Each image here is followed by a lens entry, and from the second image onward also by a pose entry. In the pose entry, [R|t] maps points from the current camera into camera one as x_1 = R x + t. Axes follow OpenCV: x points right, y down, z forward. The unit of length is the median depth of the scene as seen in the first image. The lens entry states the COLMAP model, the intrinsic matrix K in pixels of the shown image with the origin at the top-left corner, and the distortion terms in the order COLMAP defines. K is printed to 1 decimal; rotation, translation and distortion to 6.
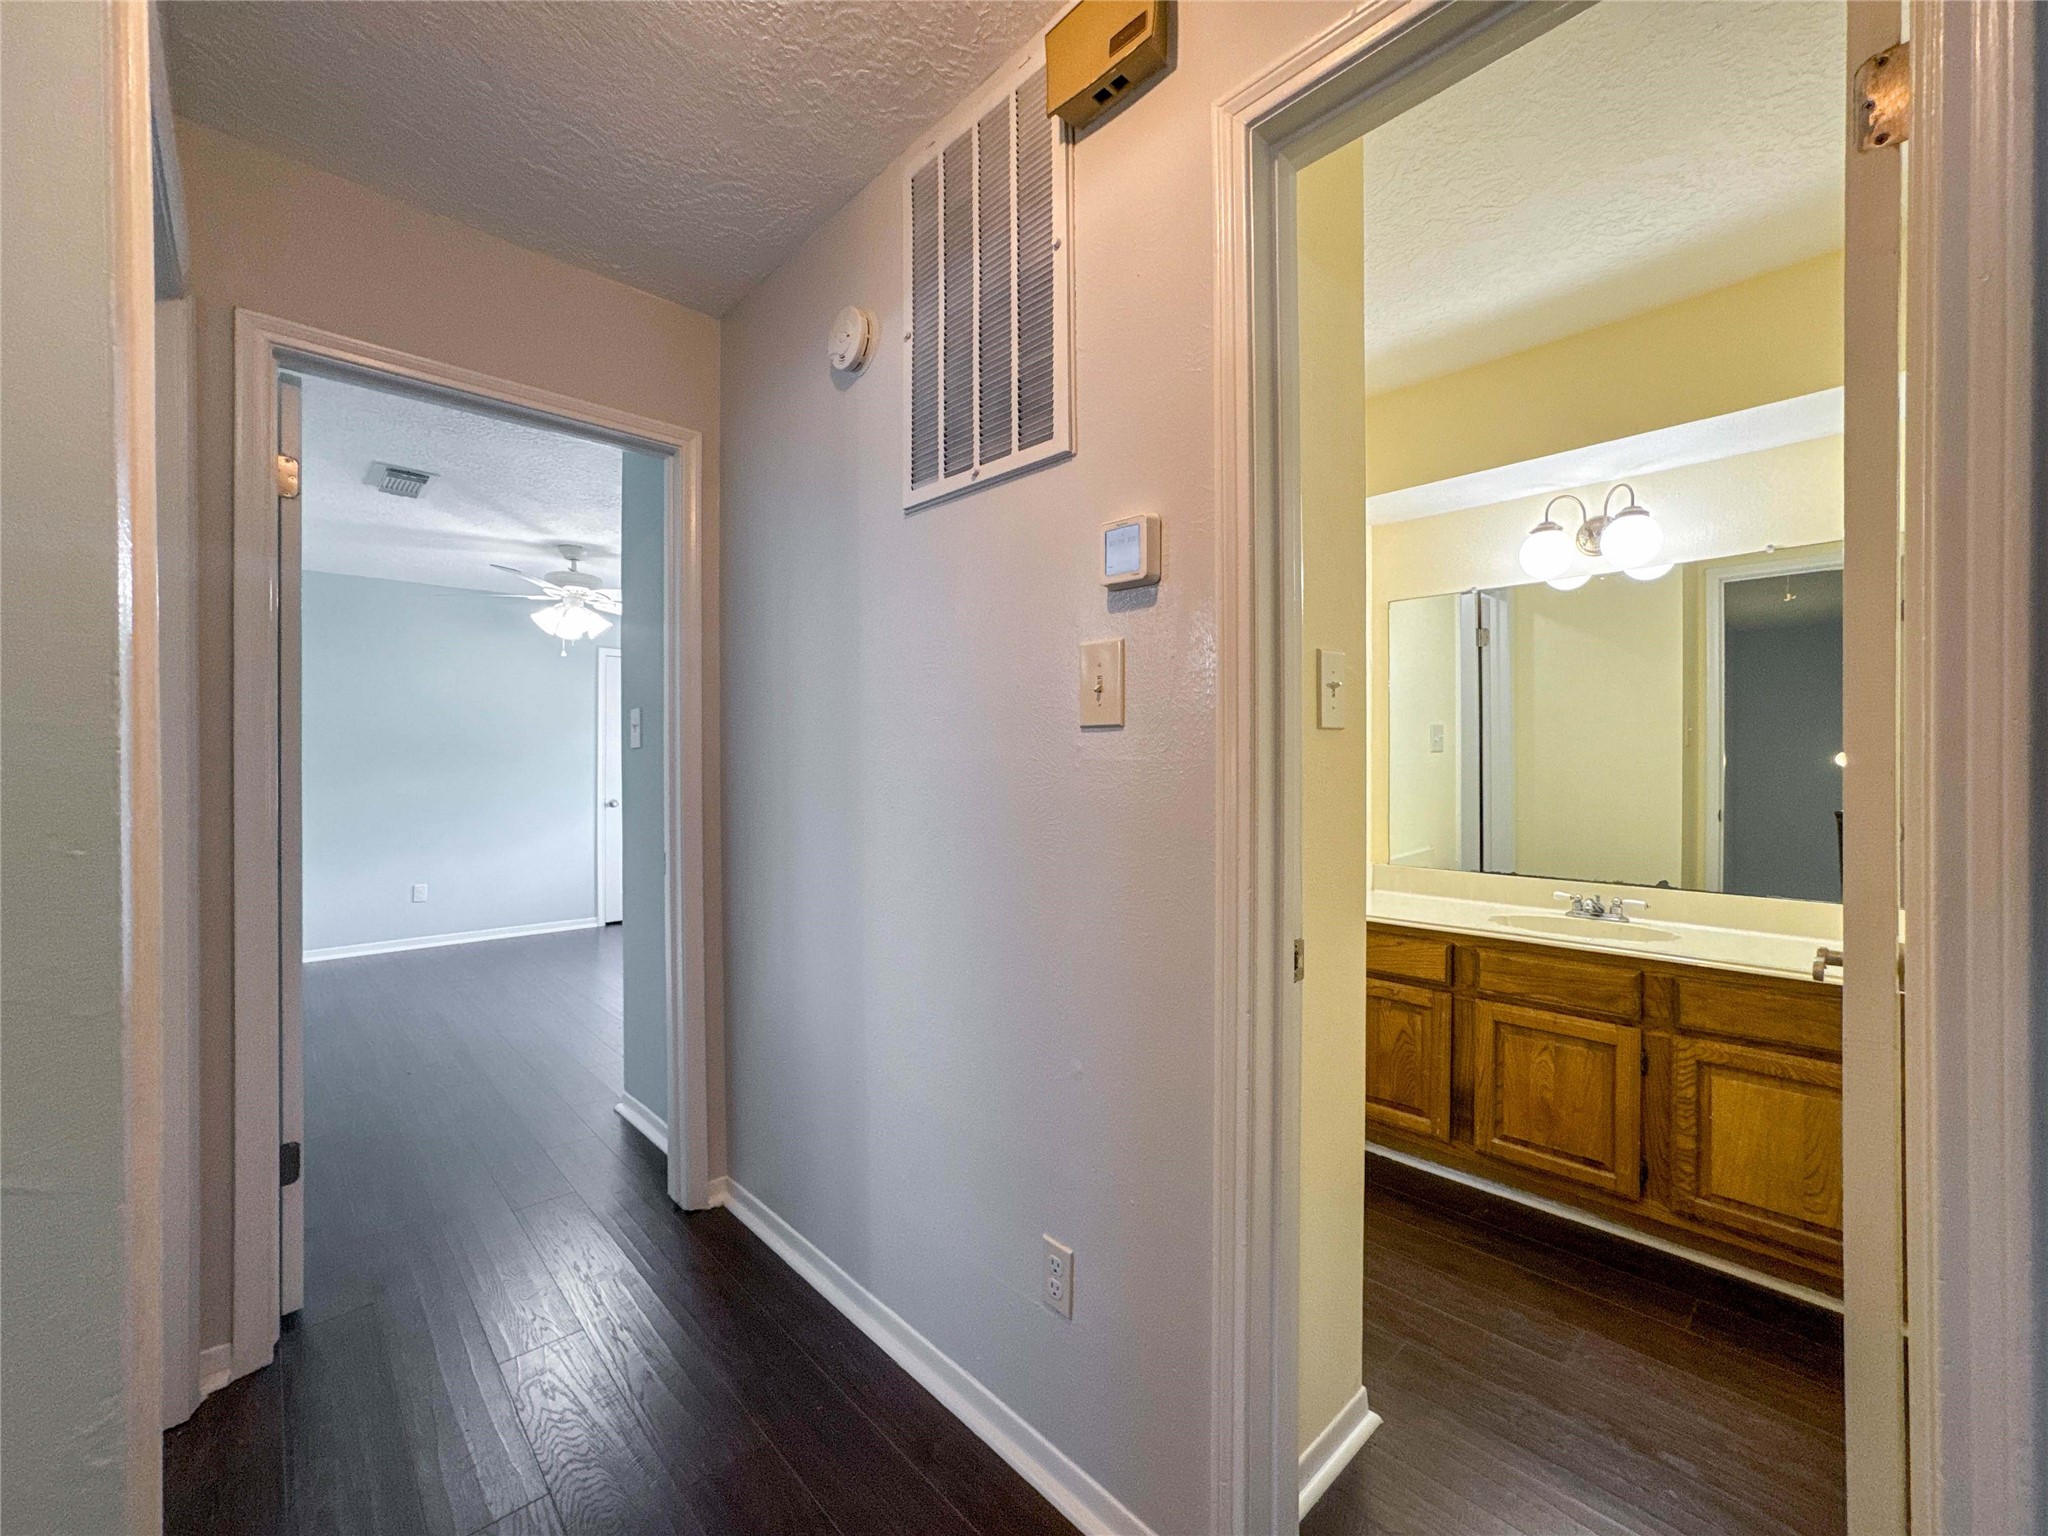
lens RADIAL K [[828.6, 0, 1013.1], [0, 828.6, 766.1], [0, 0, 1]] dist [-0.045048, 0.018771]
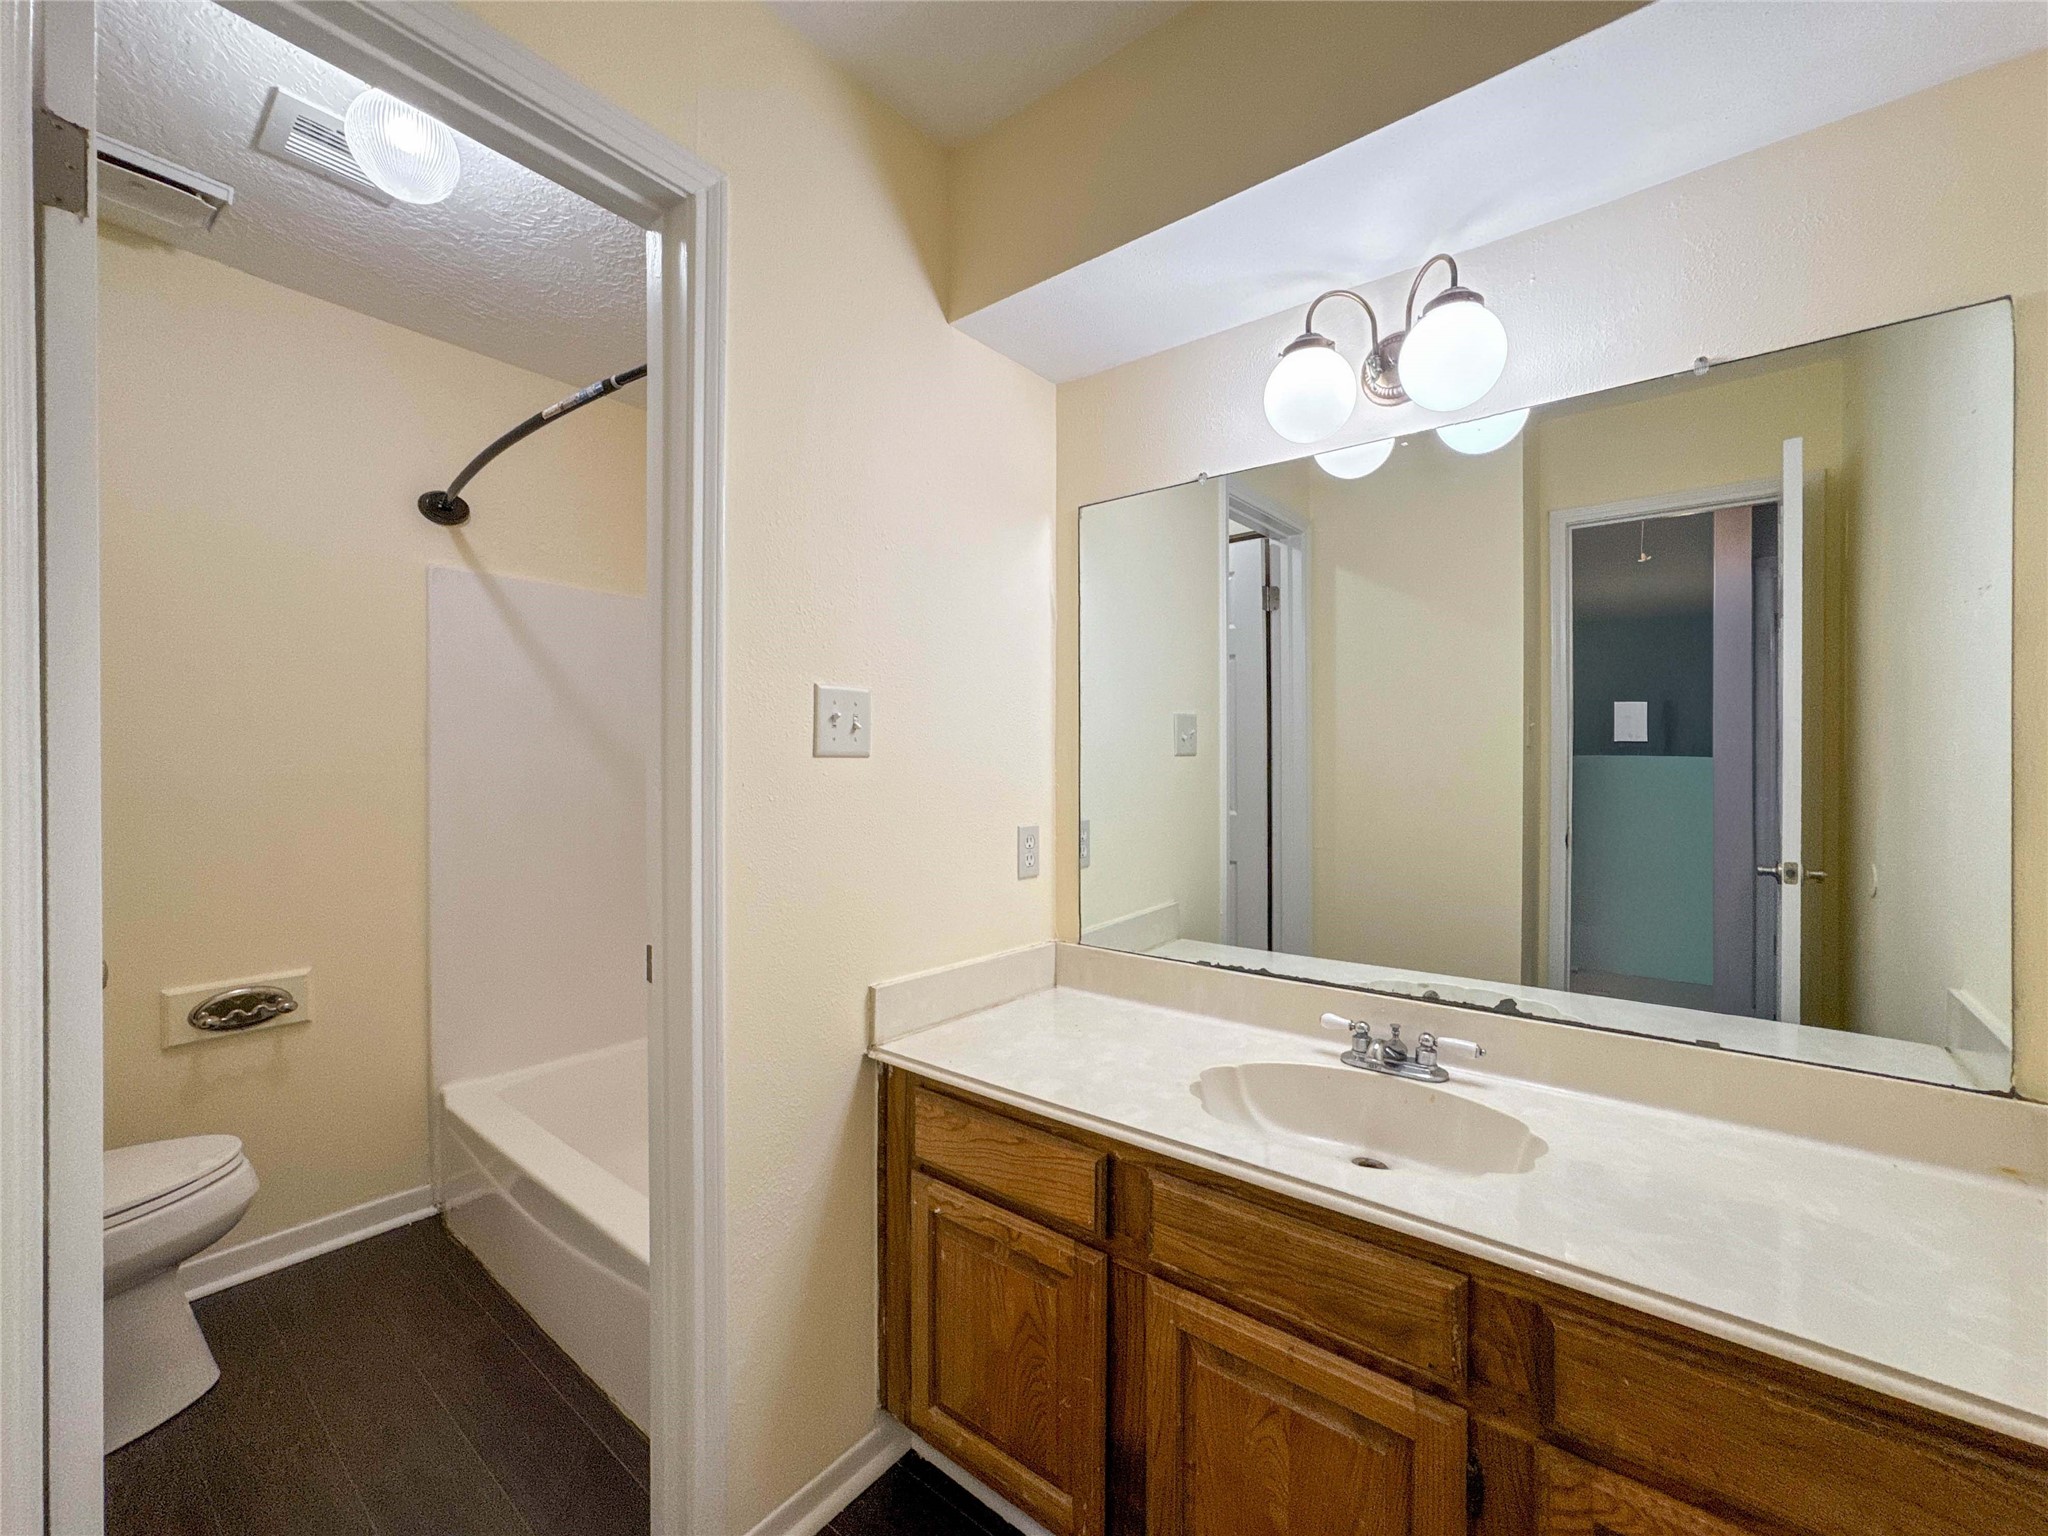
lens RADIAL K [[791.4, 0, 1012.1], [0, 791.4, 762.9], [0, 0, 1]] dist [-0.039875, 0.012799]
pose [[0.991668, 0.000798, 0.128819, 0.430444], [-0.000750, 1.000000, -0.000428, -0.015544], [-0.128819, 0.000328, 0.991668, 0.558368]]
